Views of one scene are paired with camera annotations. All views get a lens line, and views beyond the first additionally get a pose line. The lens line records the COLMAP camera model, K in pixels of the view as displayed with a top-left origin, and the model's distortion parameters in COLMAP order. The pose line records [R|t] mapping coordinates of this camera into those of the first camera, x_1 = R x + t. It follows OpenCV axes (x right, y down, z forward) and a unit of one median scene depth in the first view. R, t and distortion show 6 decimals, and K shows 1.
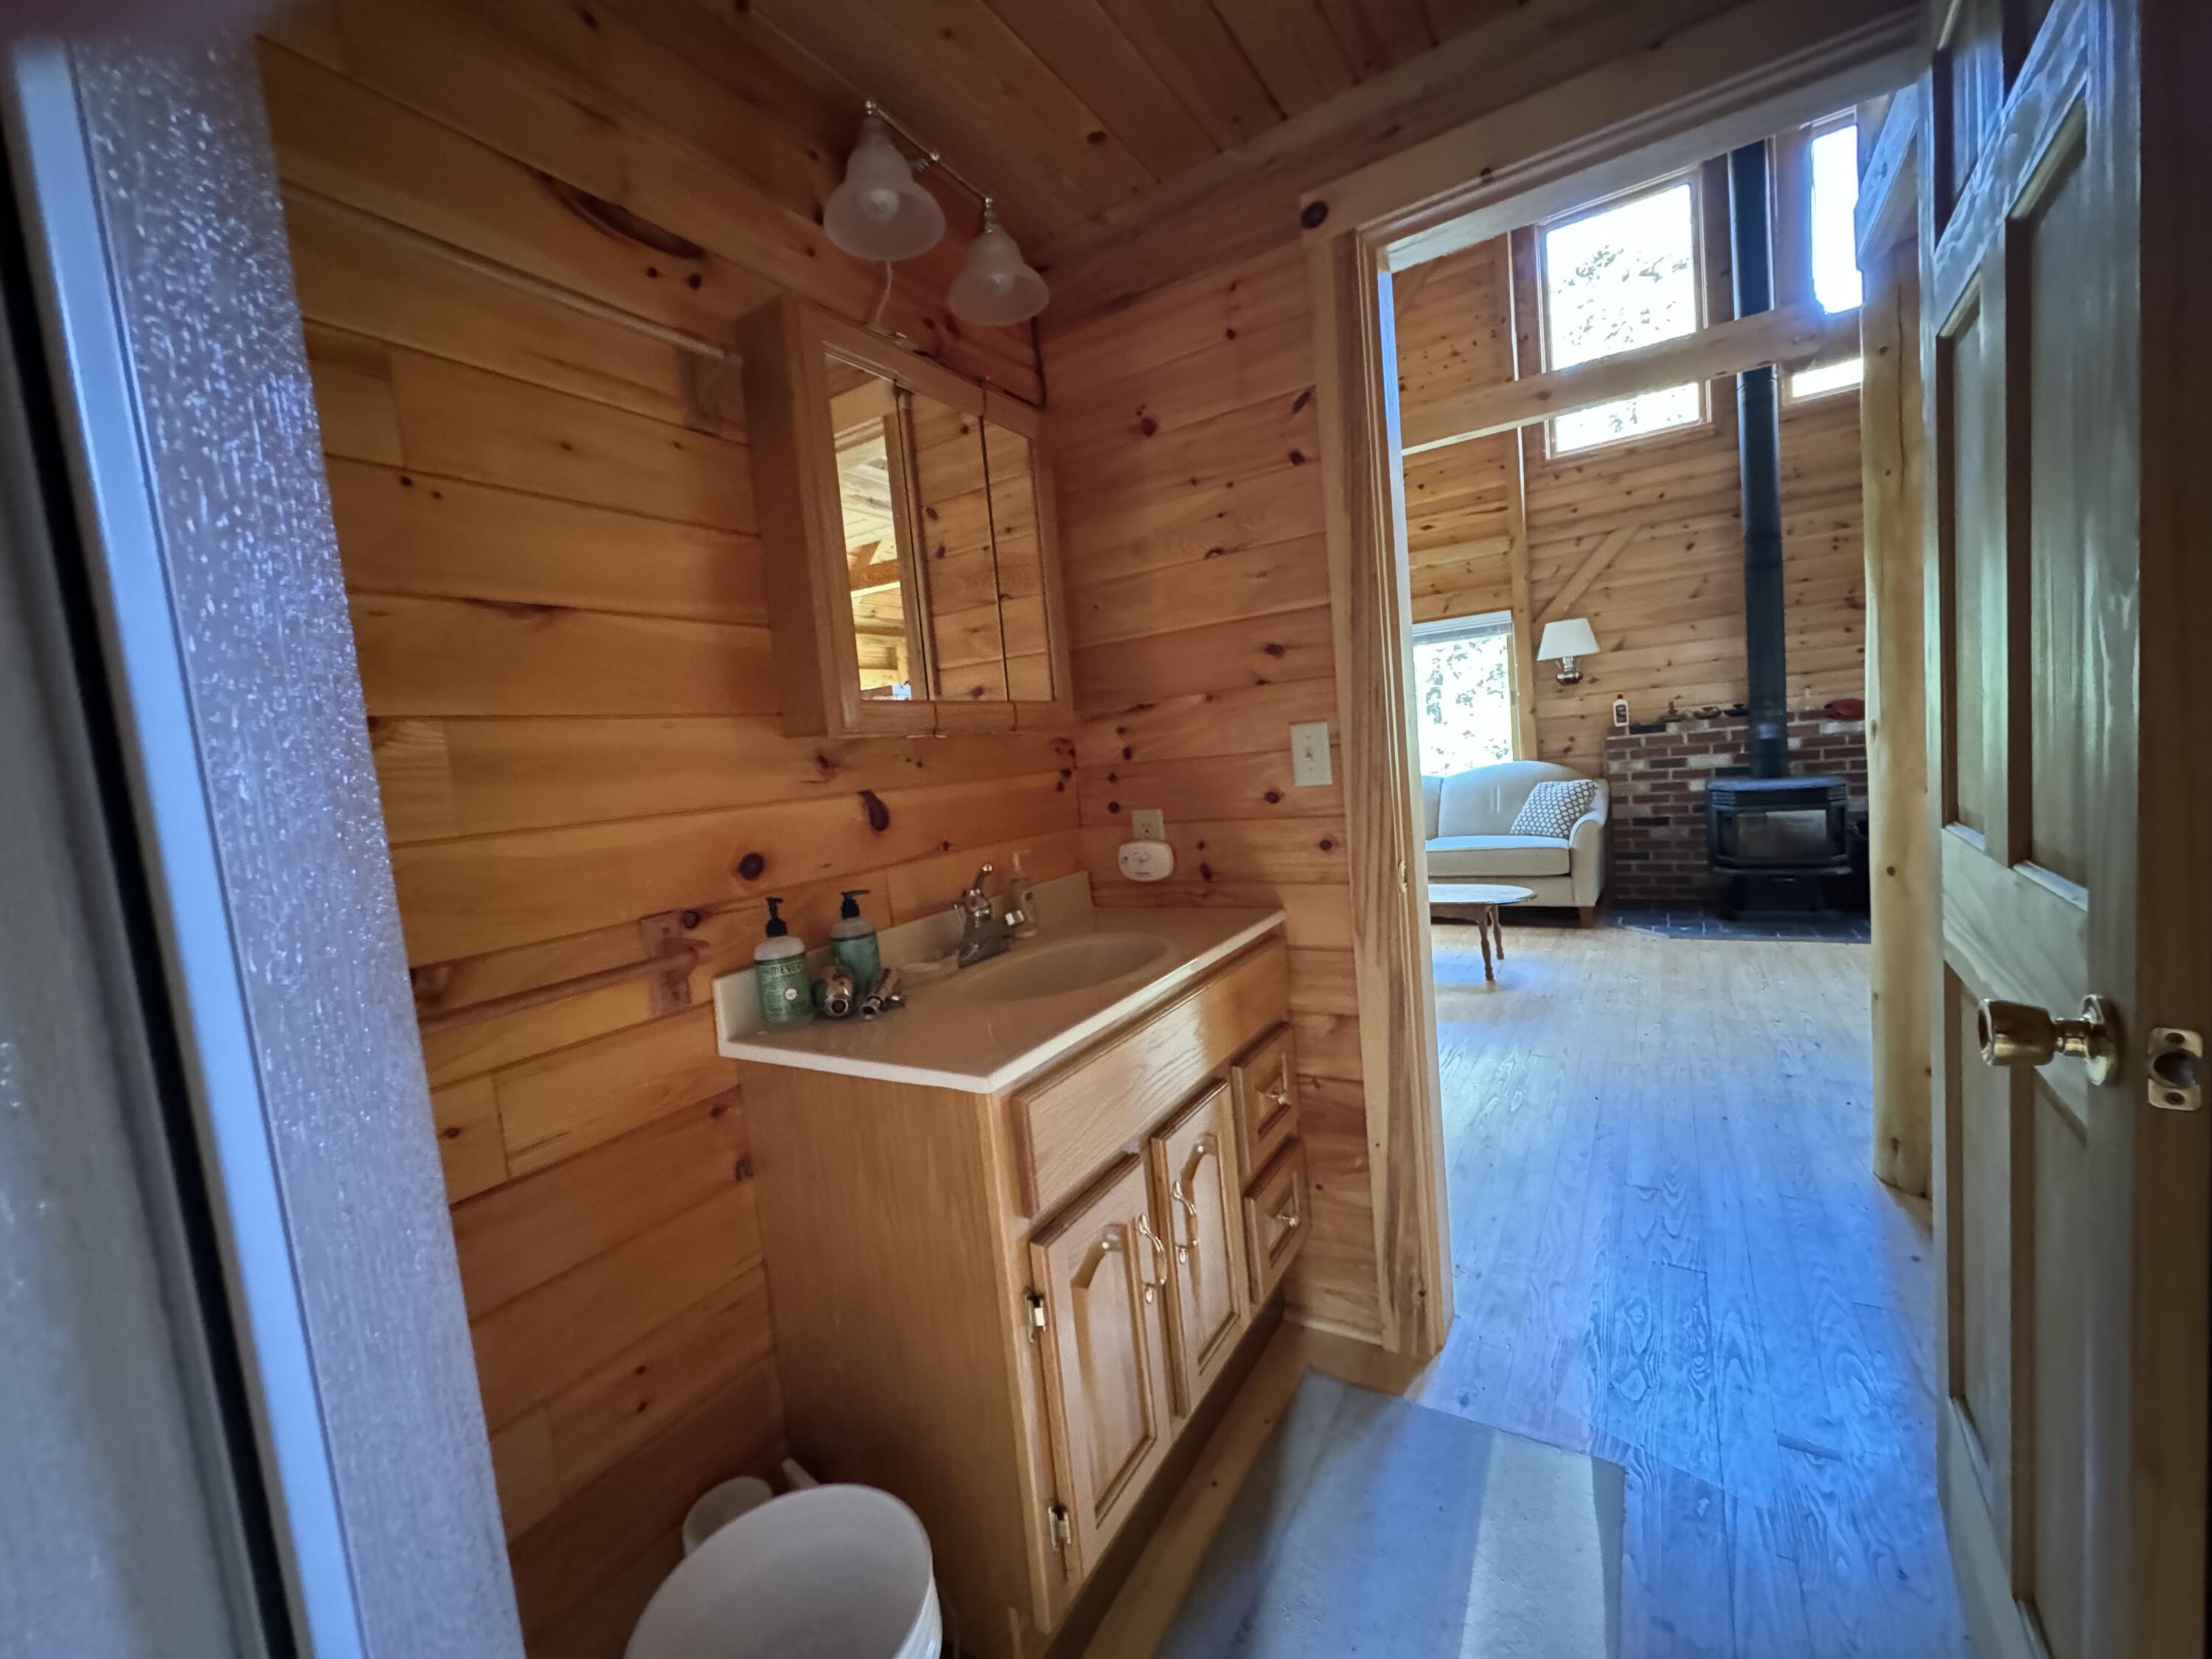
lens RADIAL K [[887.1, 0, 1108.1], [0, 887.1, 831.7], [0, 0, 1]] dist [0.001619, 0.000495]
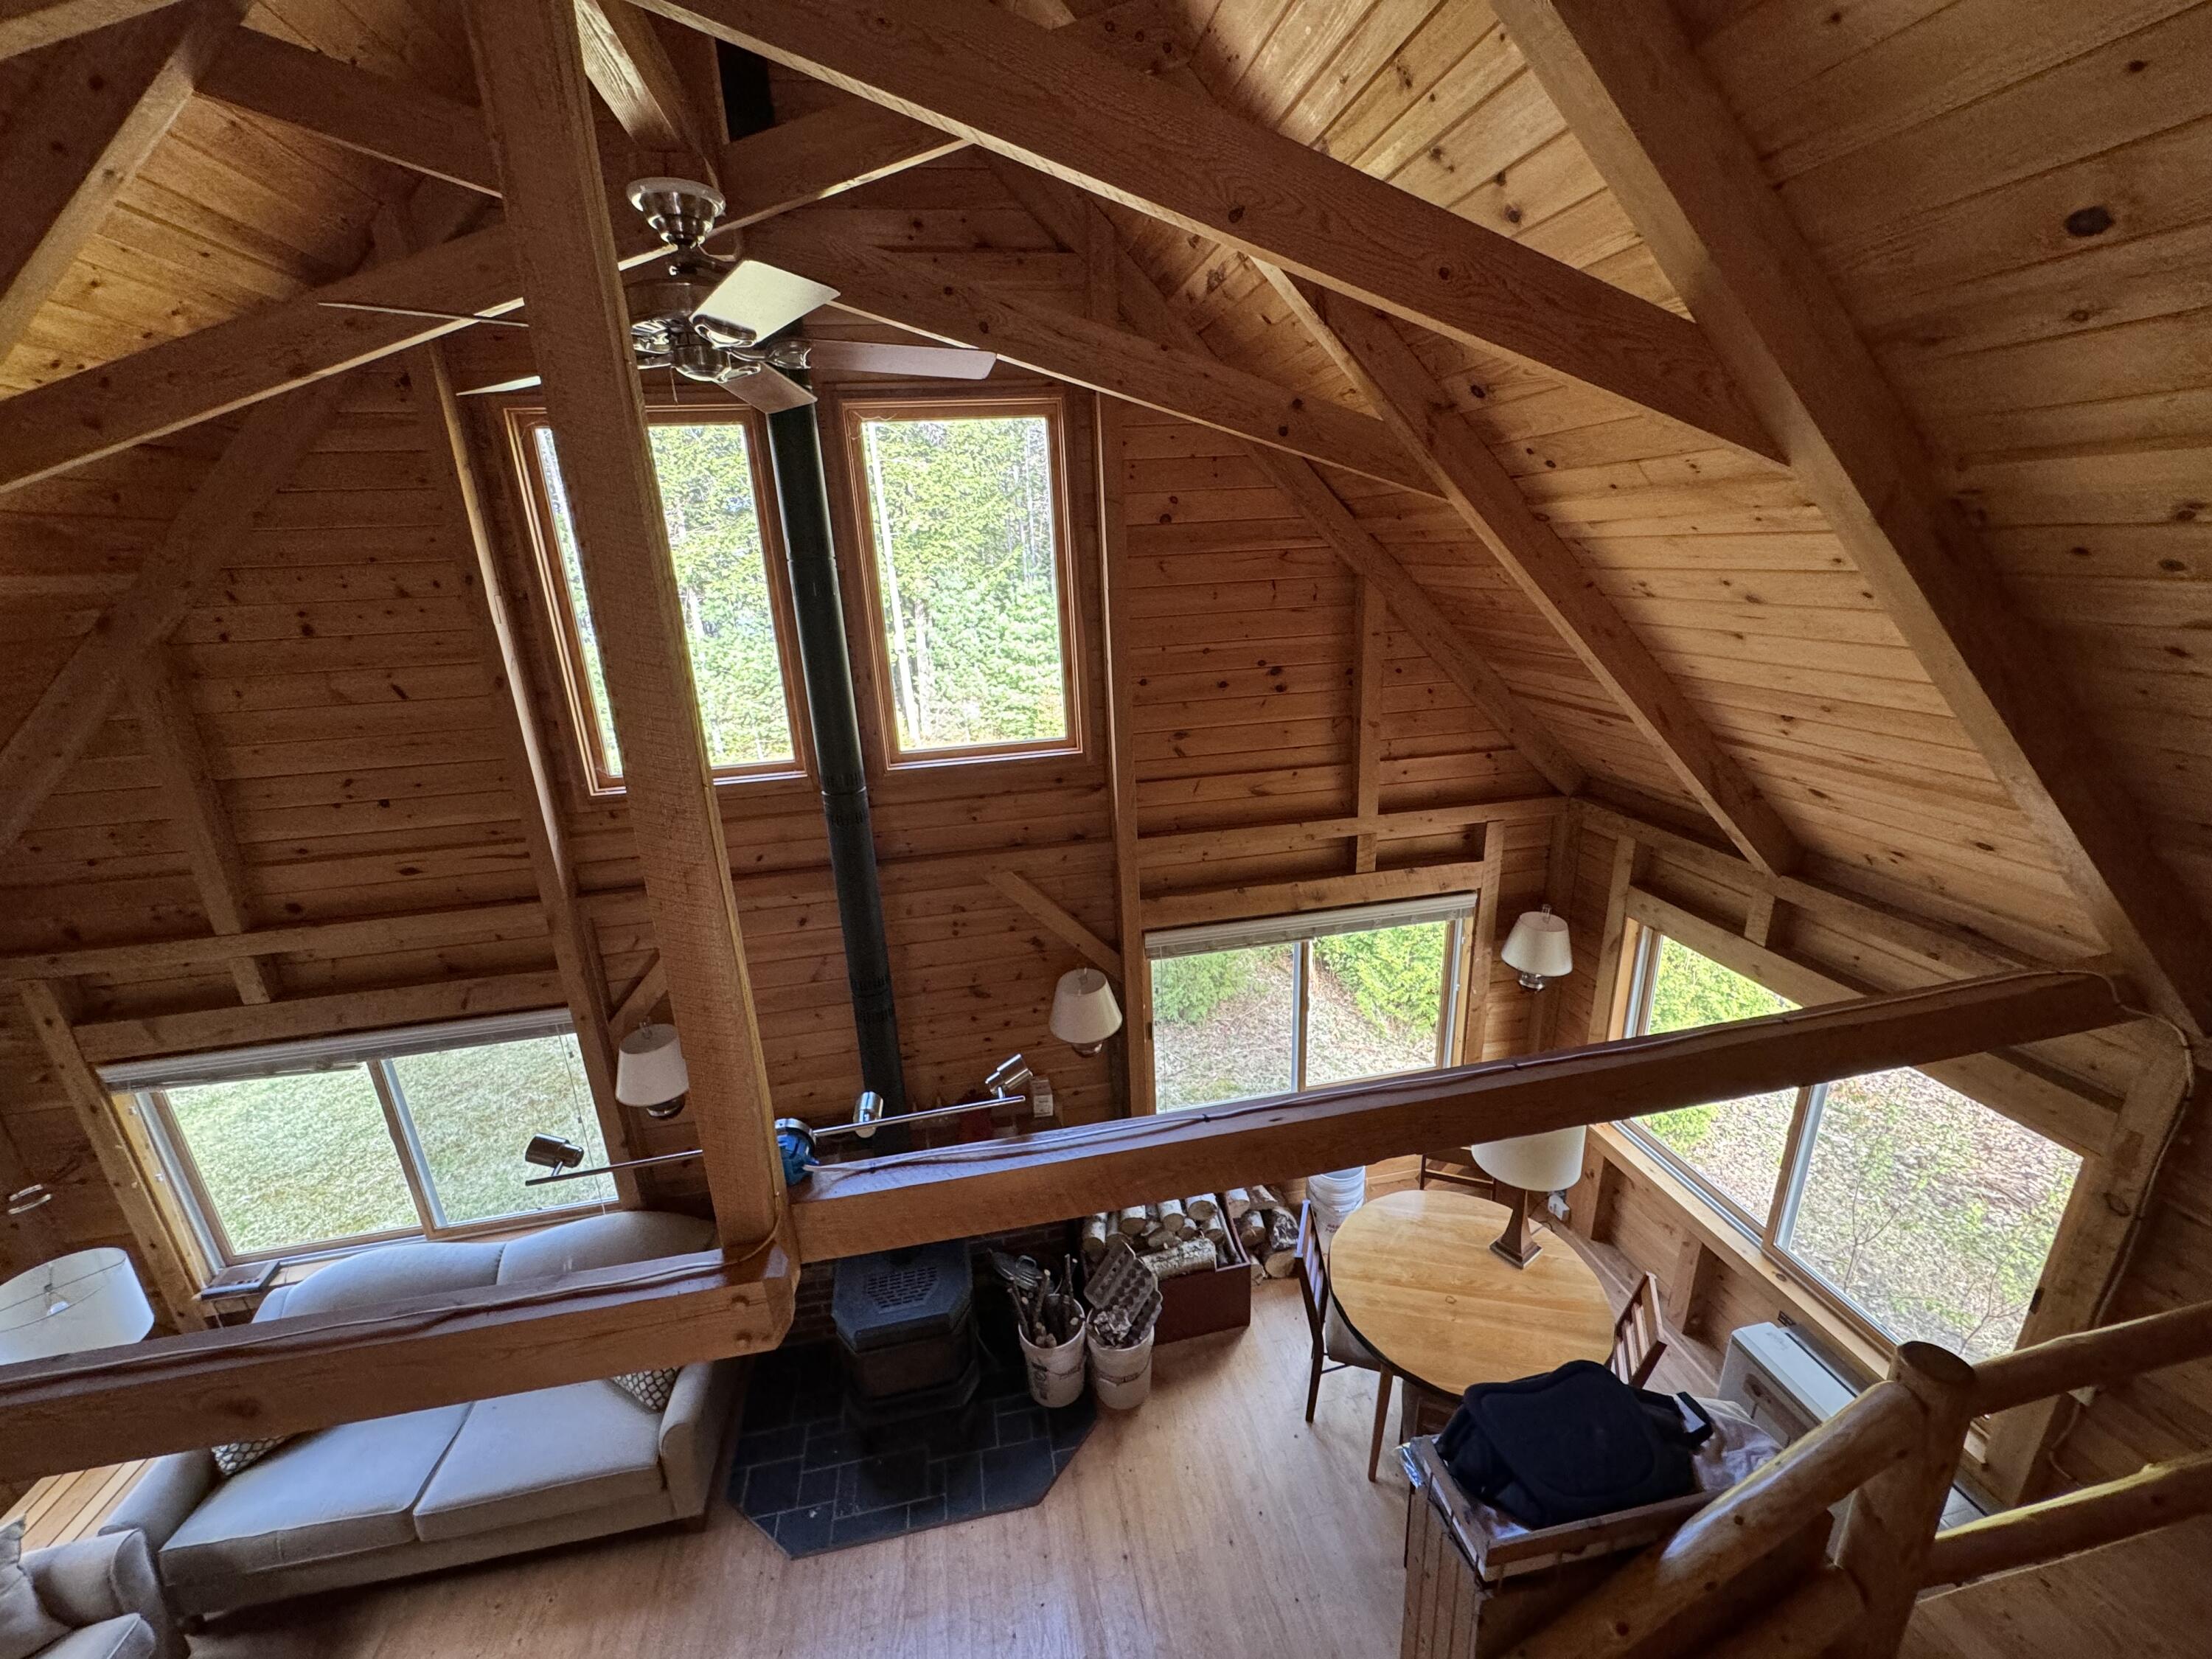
lens RADIAL K [[887.1, 0, 1100.1], [0, 887.1, 830.8], [0, 0, 1]] dist [0.001619, 0.000495]
pose [[0.737673, -0.151402, 0.657963, 0.353562], [0.034004, 0.981627, 0.187756, -0.526778], [-0.674301, -0.116129, 0.729268, 0.282960]]
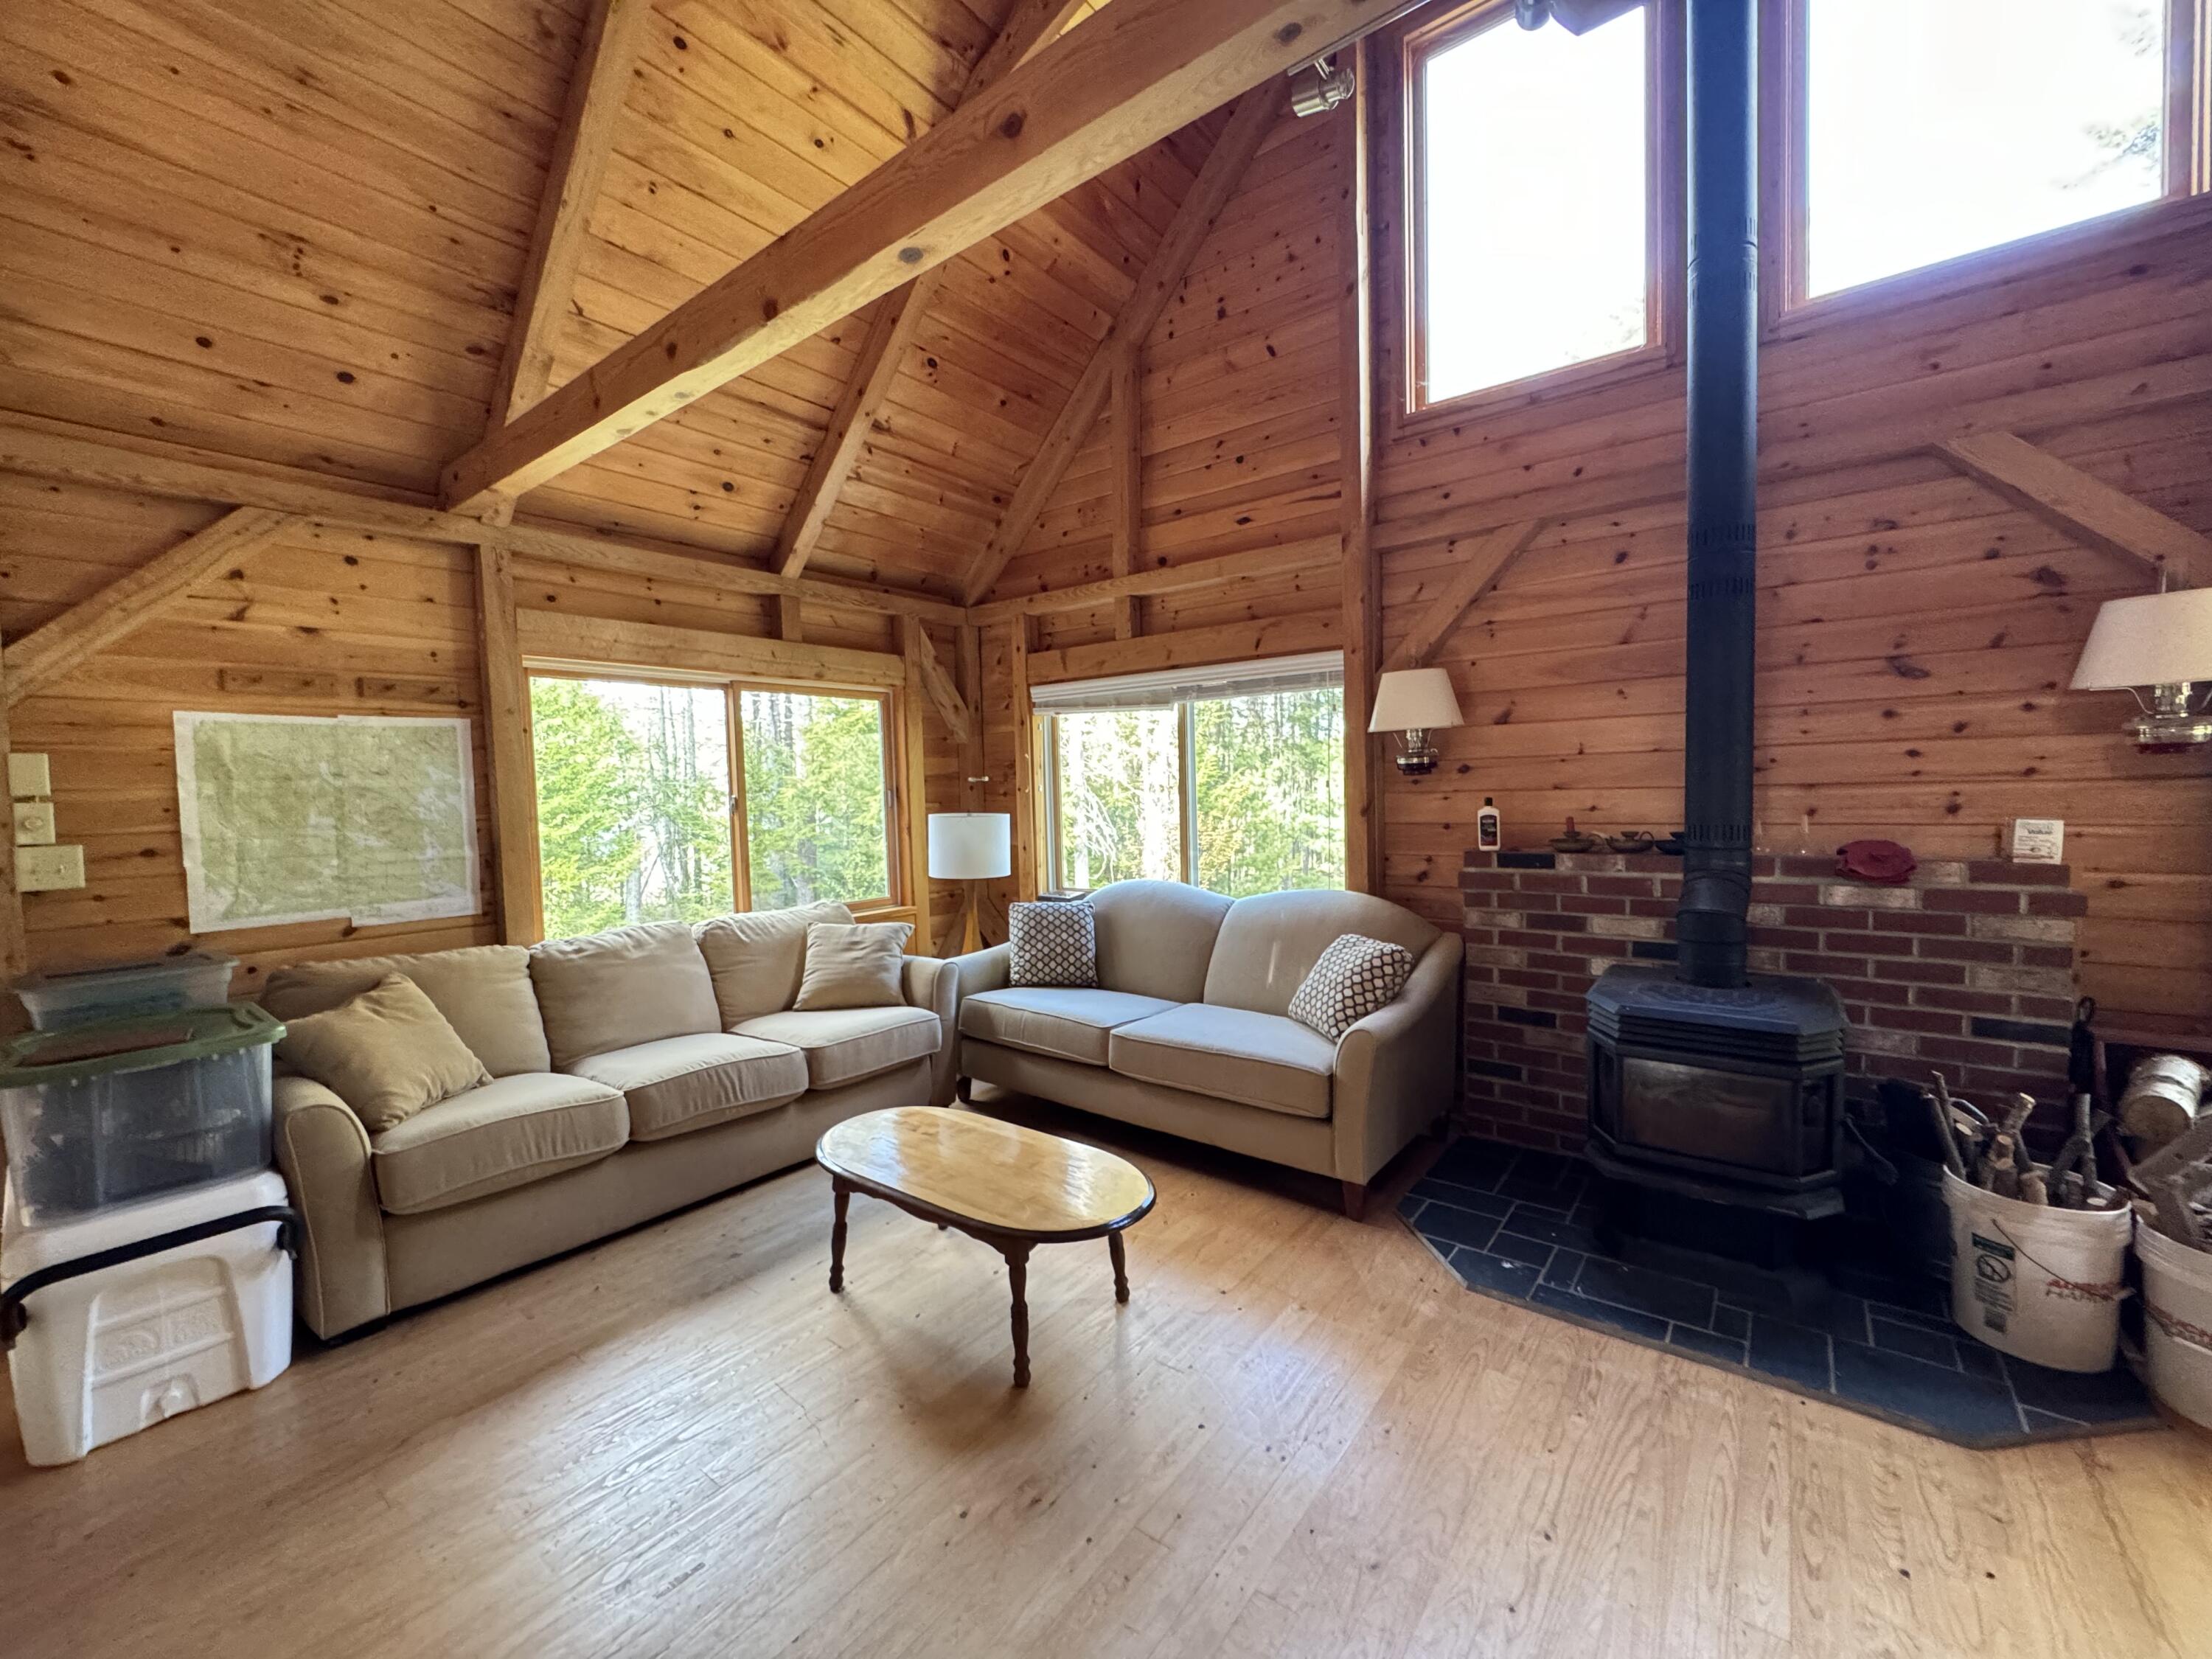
lens RADIAL K [[887.1, 0, 1111.2], [0, 887.1, 828.7], [0, 0, 1]] dist [0.001619, 0.000495]
pose [[0.993115, 0.069615, -0.094217, 0.383494], [-0.072442, 0.997009, -0.026920, -0.099732], [0.092061, 0.033560, 0.995188, 0.383322]]
